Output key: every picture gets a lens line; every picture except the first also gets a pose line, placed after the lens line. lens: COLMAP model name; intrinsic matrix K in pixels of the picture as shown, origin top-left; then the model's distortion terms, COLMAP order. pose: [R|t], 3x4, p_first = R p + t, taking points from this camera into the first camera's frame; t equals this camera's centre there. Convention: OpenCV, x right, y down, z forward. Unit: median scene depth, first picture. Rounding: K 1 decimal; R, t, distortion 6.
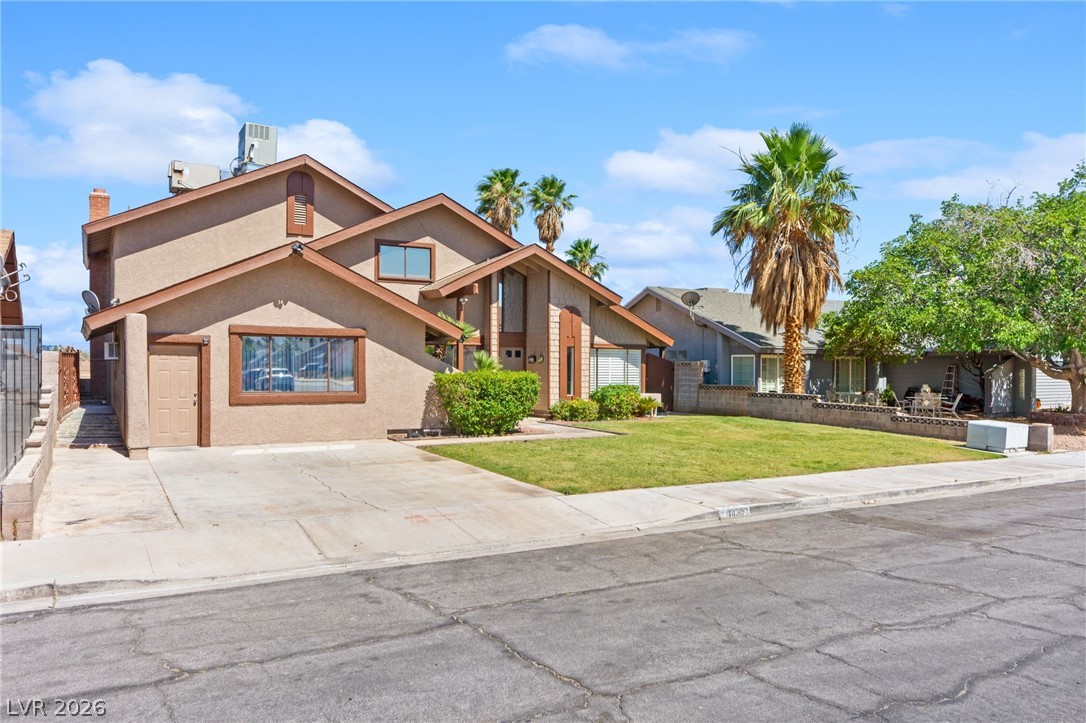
lens RADIAL K [[773.0, 0, 543.0], [0, 773.0, 361.5], [0, 0, 1]] dist [0.001373, 0.000741]
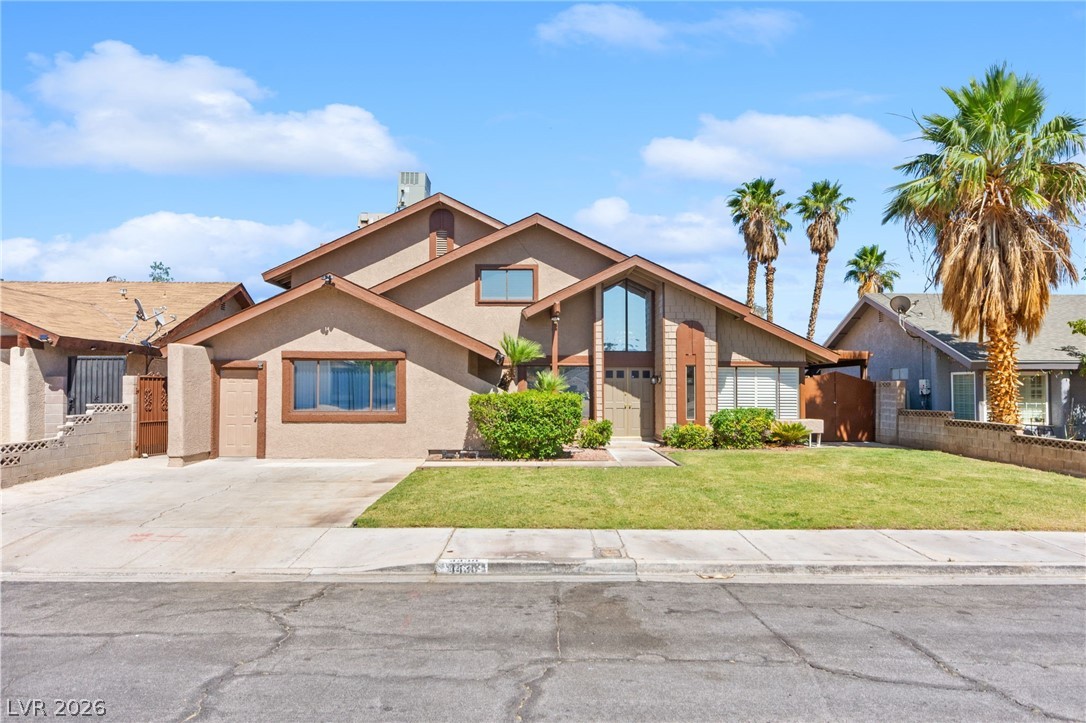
lens RADIAL K [[739.2, 0, 543.0], [0, 739.2, 361.5], [0, 0, 1]] dist [0.000442, -0.000502]
pose [[0.870561, -0.022045, -0.491566, 0.329580], [0.005637, 0.999377, -0.034837, 0.005584], [0.492028, 0.027557, 0.870143, 0.180107]]
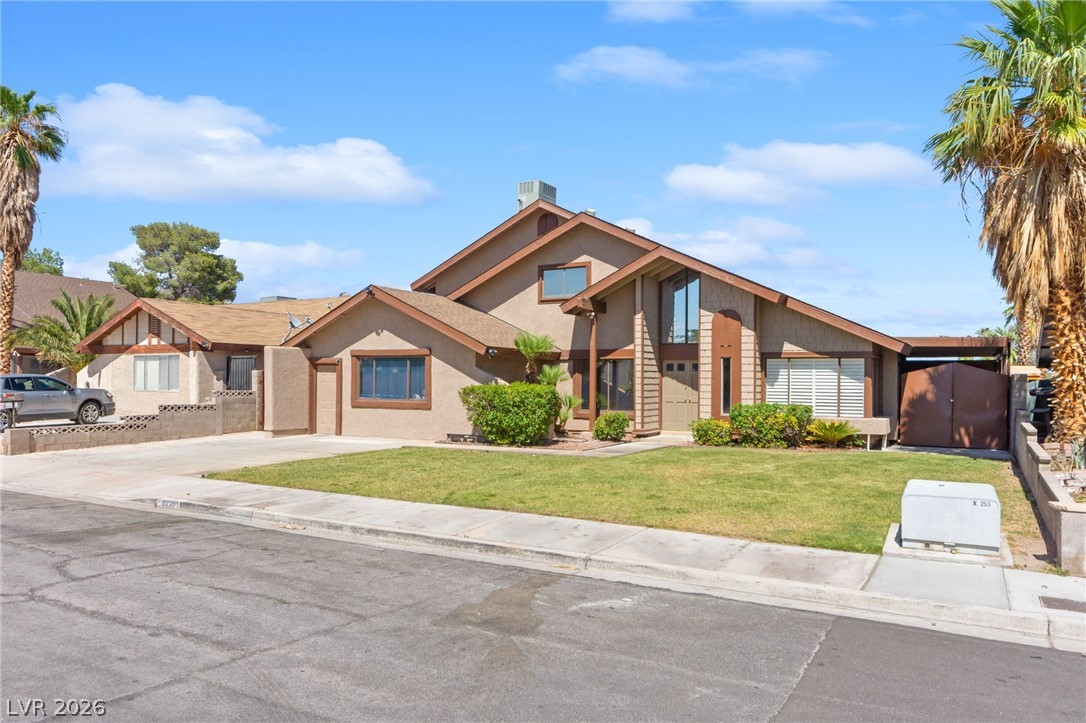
lens RADIAL K [[773.0, 0, 543.0], [0, 773.0, 361.5], [0, 0, 1]] dist [0.001373, 0.000741]
pose [[0.505997, -0.025405, -0.862161, 0.707547], [0.000095, 0.999568, -0.029398, 0.010870], [0.862535, 0.014794, 0.505780, 0.427618]]
